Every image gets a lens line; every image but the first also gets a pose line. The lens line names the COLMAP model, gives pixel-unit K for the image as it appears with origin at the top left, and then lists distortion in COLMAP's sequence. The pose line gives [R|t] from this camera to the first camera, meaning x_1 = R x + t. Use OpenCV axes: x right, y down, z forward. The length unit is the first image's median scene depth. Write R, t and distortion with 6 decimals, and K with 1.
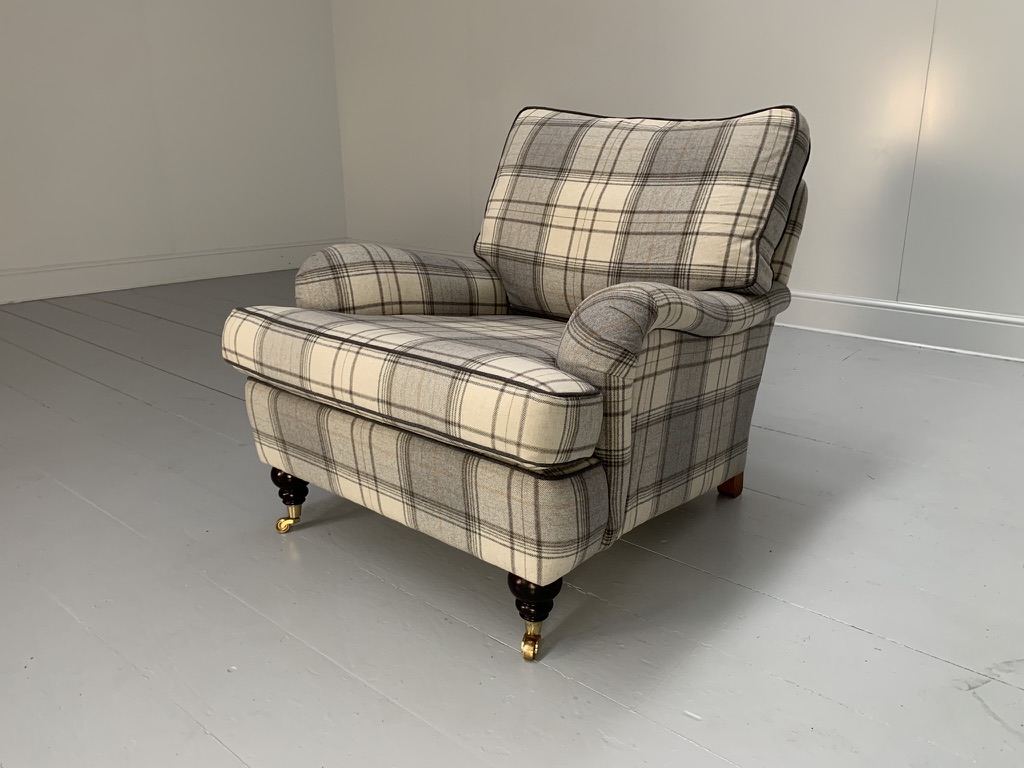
lens RADIAL K [[788.9, 0, 505.9], [0, 788.9, 382.4], [0, 0, 1]] dist [0.104428, -0.178783]
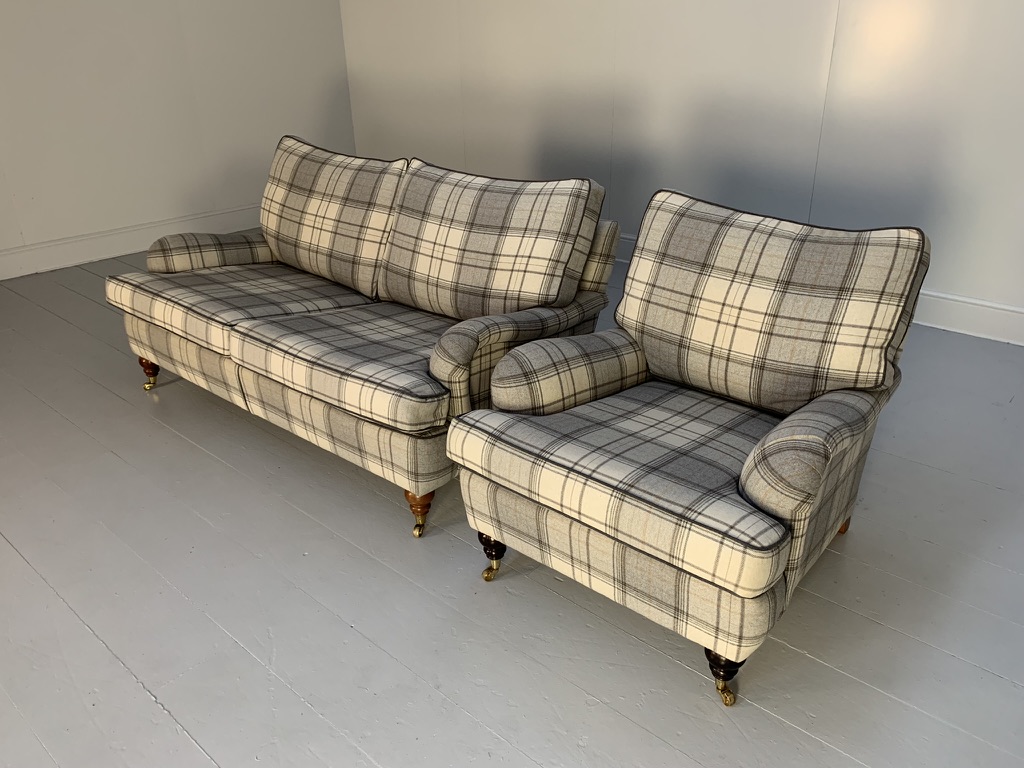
lens RADIAL K [[788.9, 0, 510.5], [0, 788.9, 382.8], [0, 0, 1]] dist [0.104428, -0.178783]
pose [[0.999663, -0.025890, 0.001721, -0.240432], [0.025296, 0.987175, 0.157626, -0.316102], [-0.005779, -0.157529, 0.987497, -0.183741]]
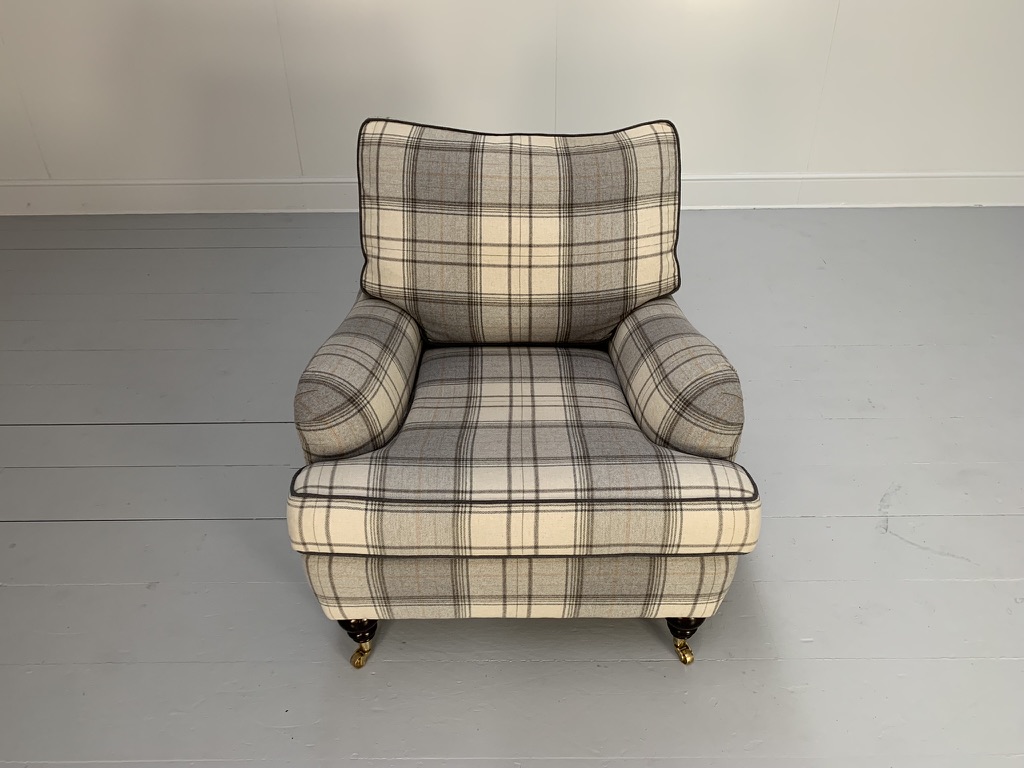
lens RADIAL K [[788.9, 0, 506.5], [0, 788.9, 388.8], [0, 0, 1]] dist [0.104428, -0.178783]
pose [[0.759933, -0.363065, 0.539153, -0.553602], [0.197985, 0.919340, 0.340024, -0.419011], [-0.619116, -0.151651, 0.770518, 0.207579]]
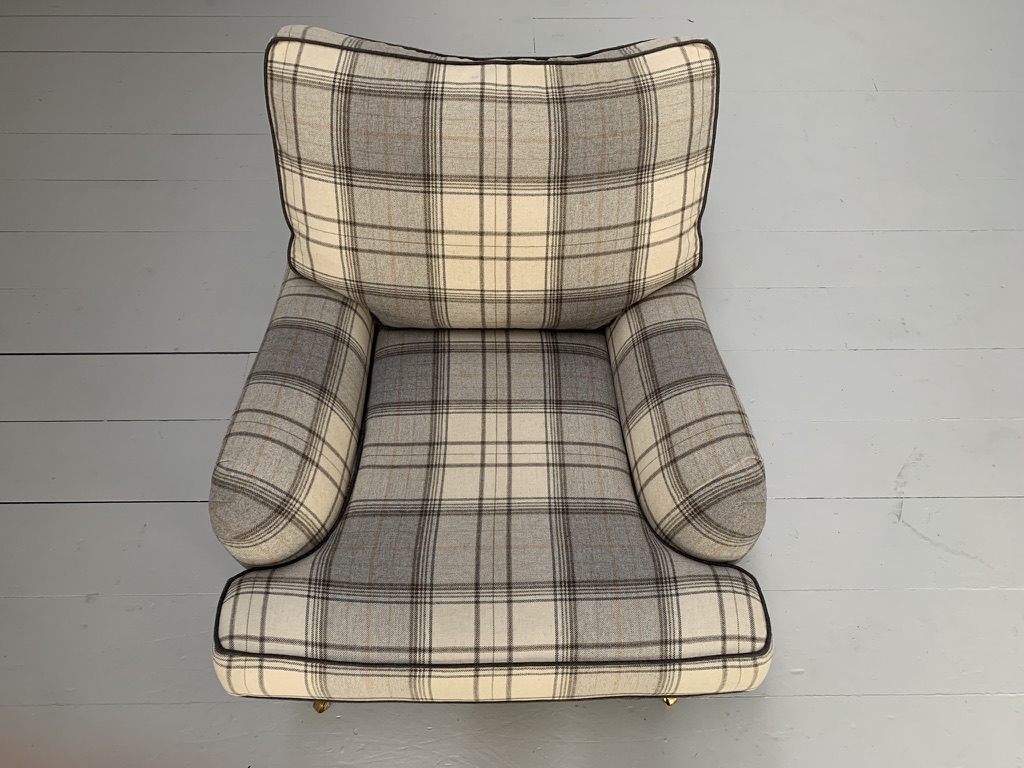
lens RADIAL K [[788.9, 0, 509.7], [0, 788.9, 385.7], [0, 0, 1]] dist [0.104428, -0.178783]
pose [[0.752935, -0.542636, 0.372337, -0.264884], [0.184843, 0.717382, 0.671711, -0.657184], [-0.631603, -0.436931, 0.640445, 0.457358]]
